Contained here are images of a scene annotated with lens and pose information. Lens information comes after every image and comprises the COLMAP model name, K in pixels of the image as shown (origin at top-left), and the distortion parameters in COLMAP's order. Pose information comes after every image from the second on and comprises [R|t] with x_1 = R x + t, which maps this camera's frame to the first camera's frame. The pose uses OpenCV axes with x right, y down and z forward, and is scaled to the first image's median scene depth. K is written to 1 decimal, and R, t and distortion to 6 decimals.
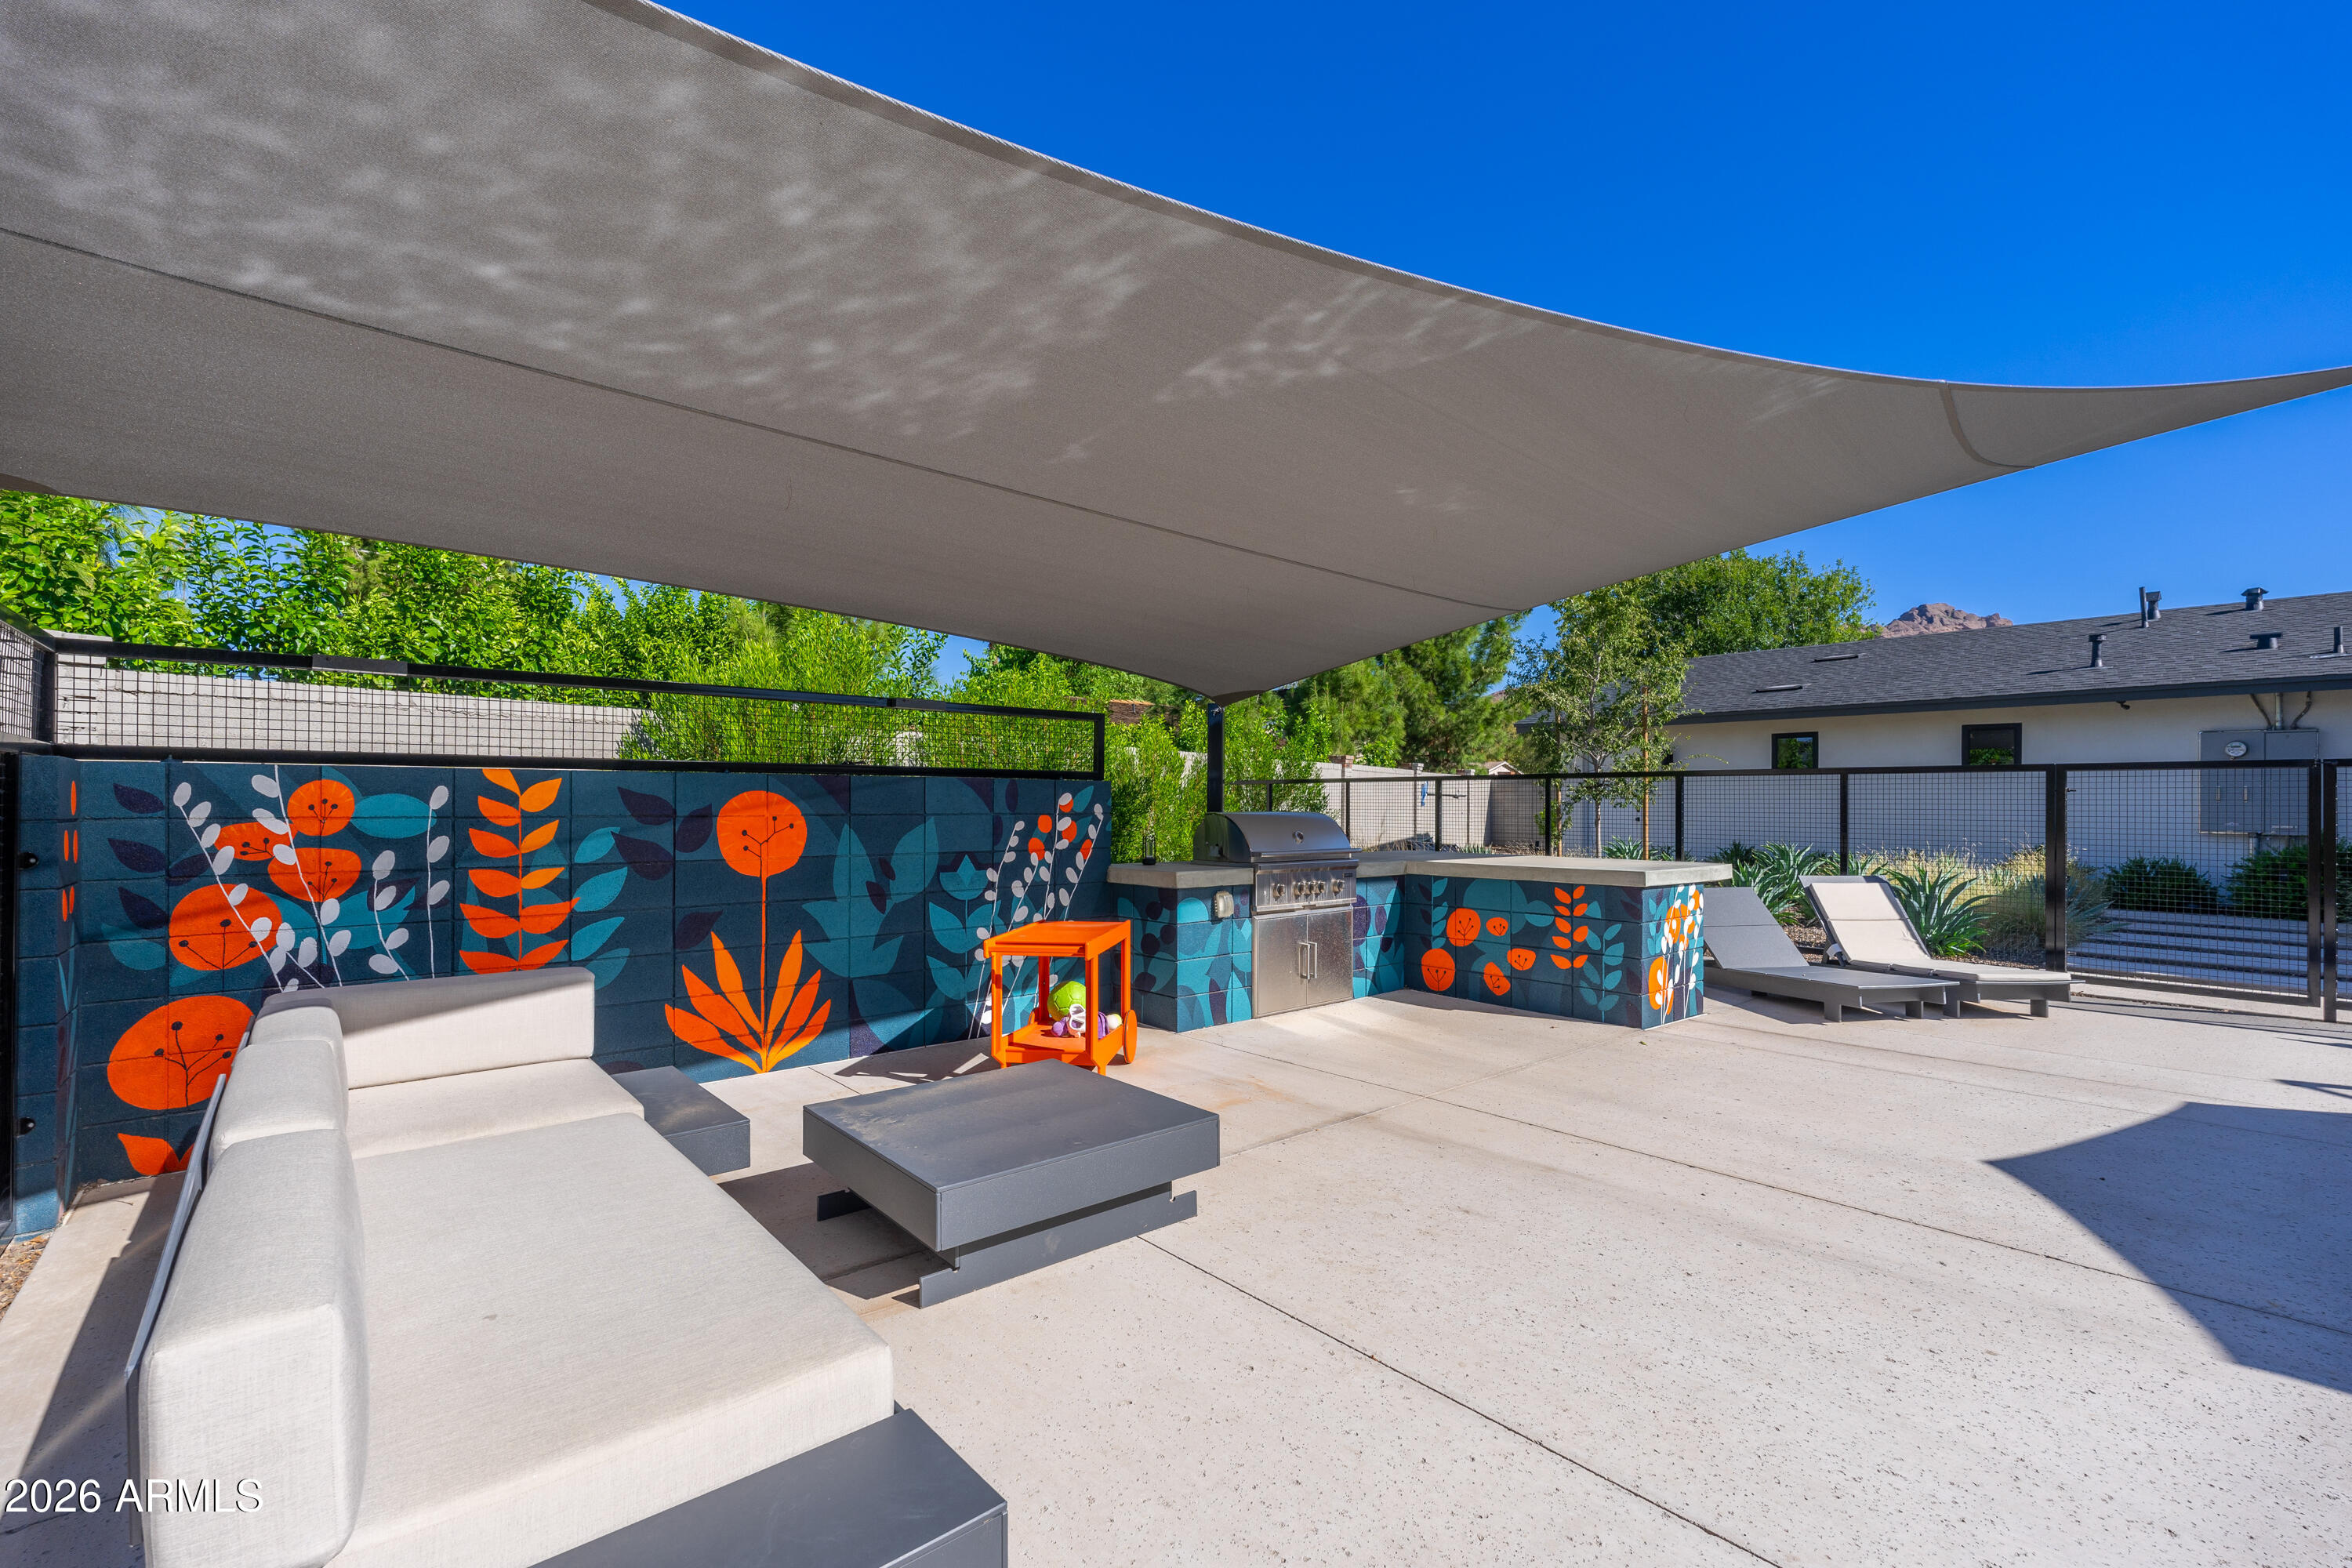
lens RADIAL K [[1030.8, 0, 1174.8], [0, 1030.8, 789.9], [0, 0, 1]] dist [0.000858, 0.000092]
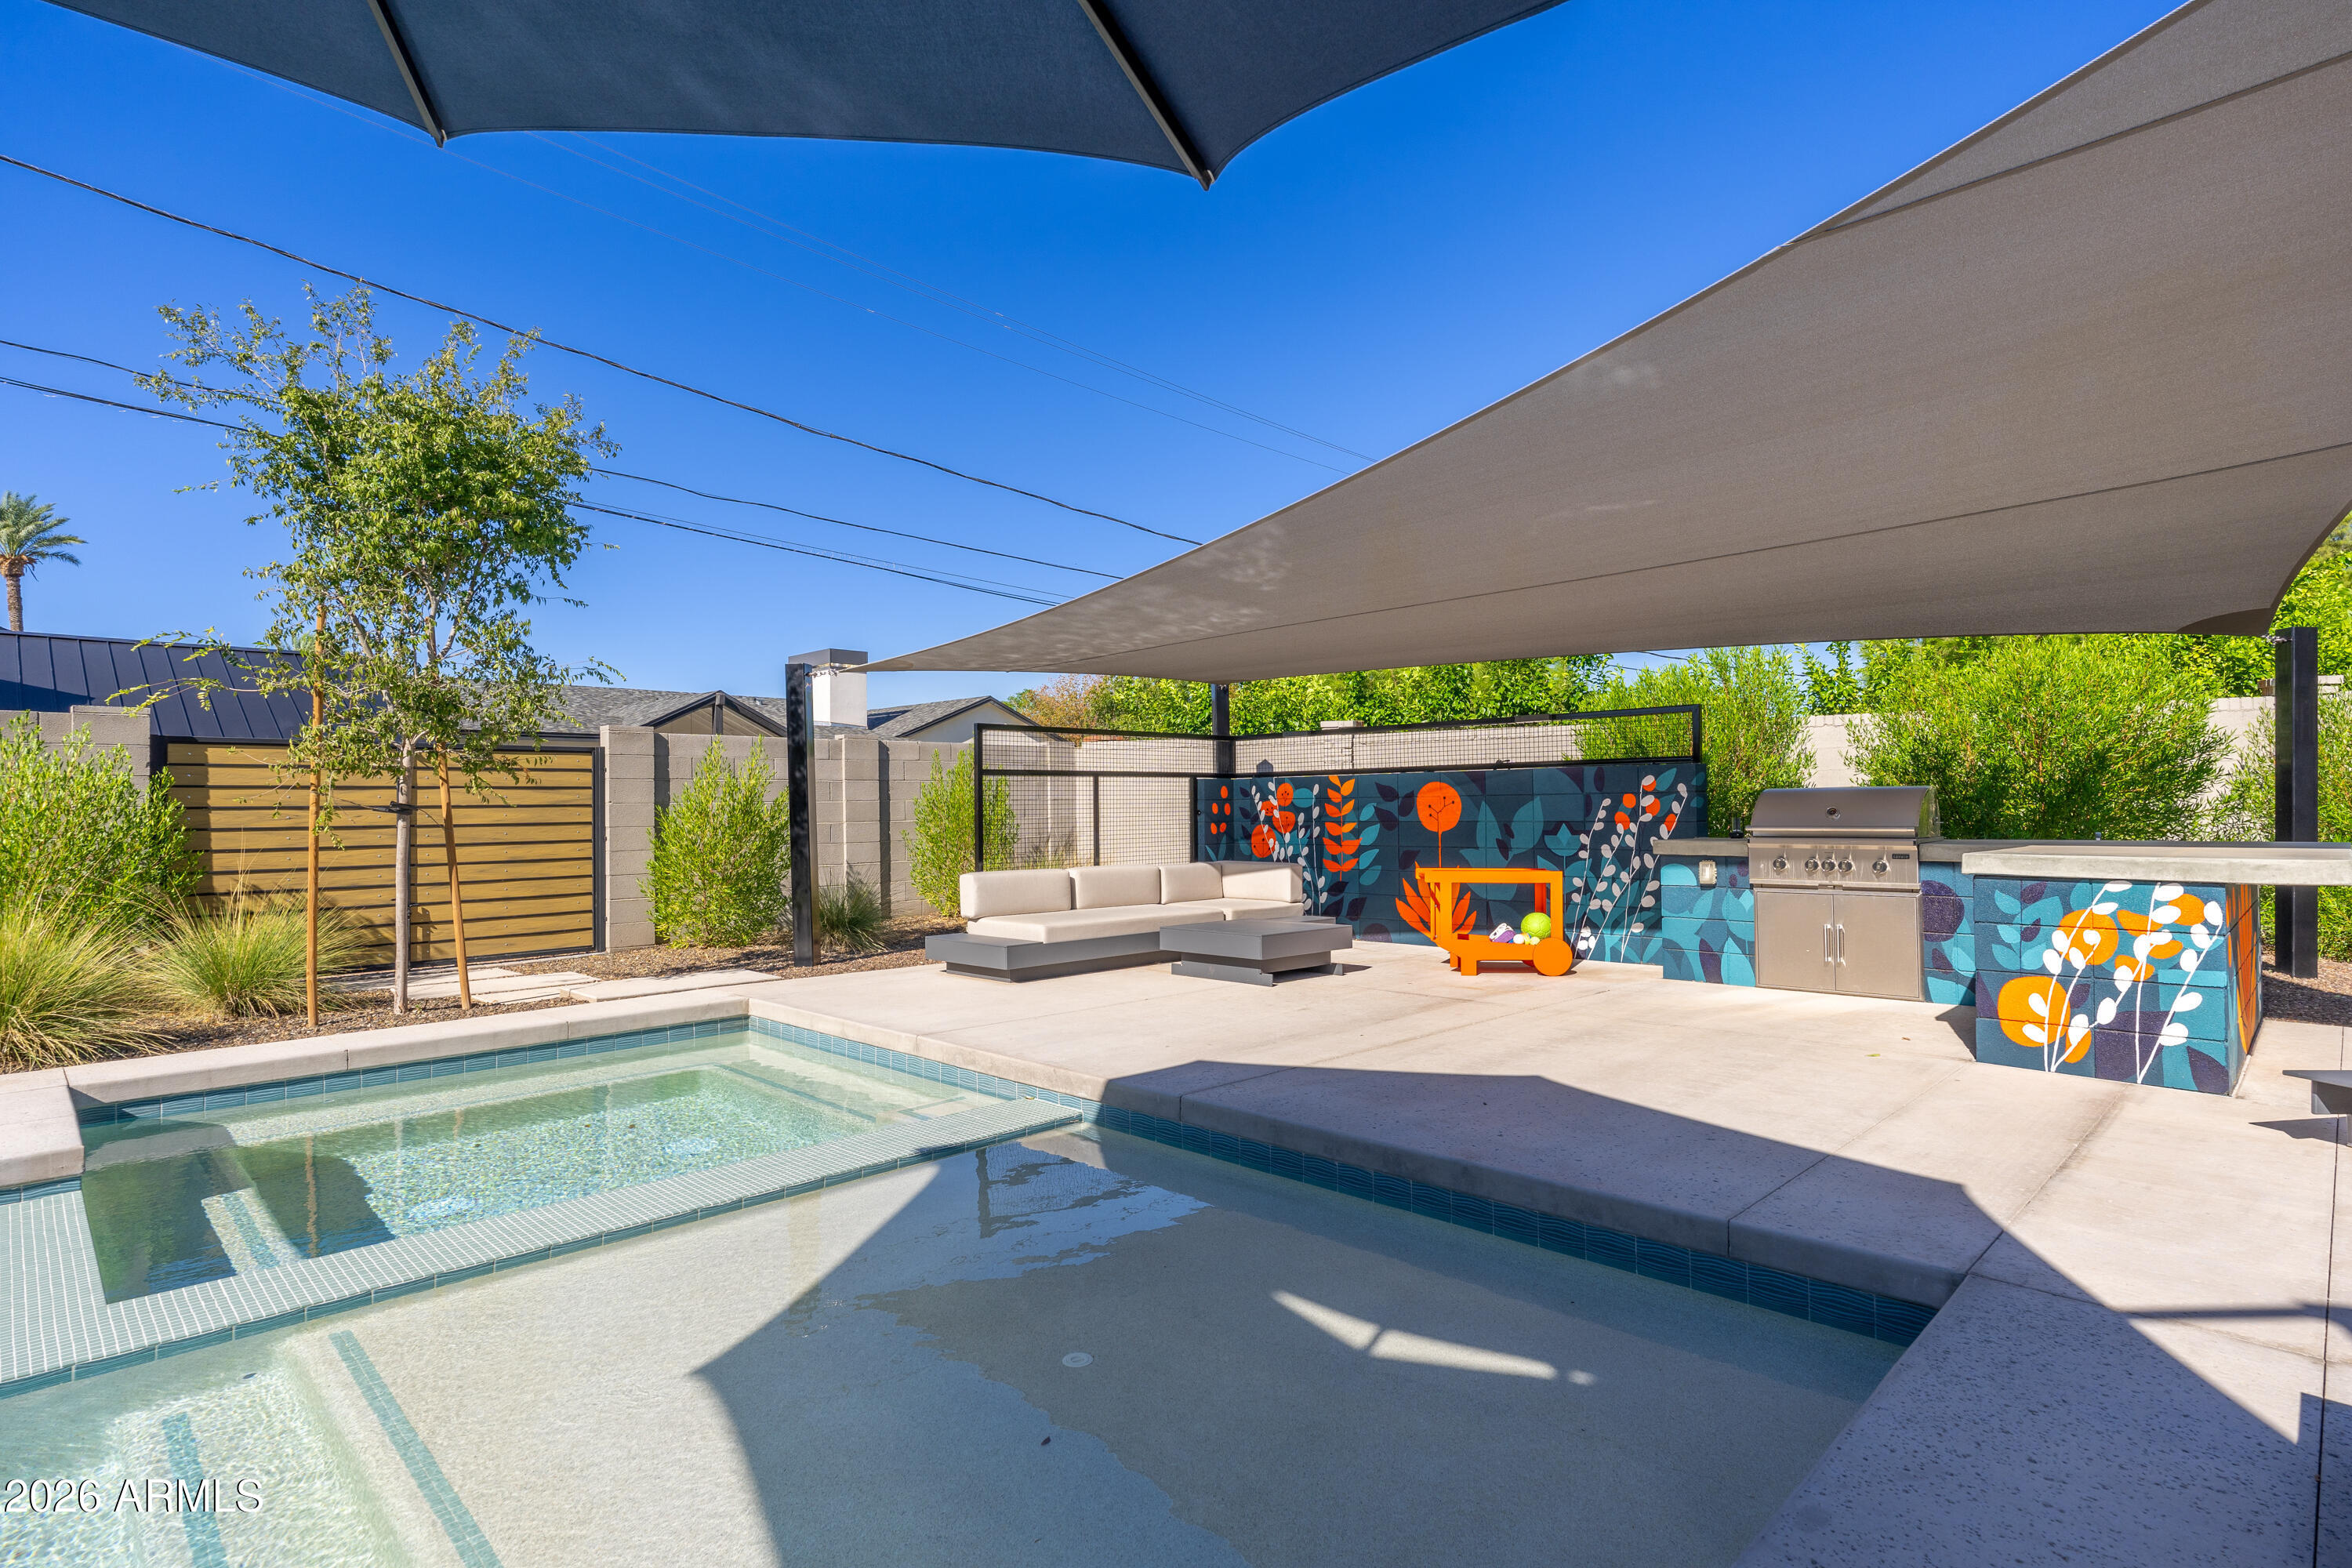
lens RADIAL K [[1213.0, 0, 1171.4], [0, 1213.0, 805.4], [0, 0, 1]] dist [0.004116, 0.000943]
pose [[0.072161, -0.007197, -0.997367, 1.417245], [0.023612, 0.999706, -0.005506, 0.036700], [0.997114, -0.023152, 0.072309, 0.372085]]
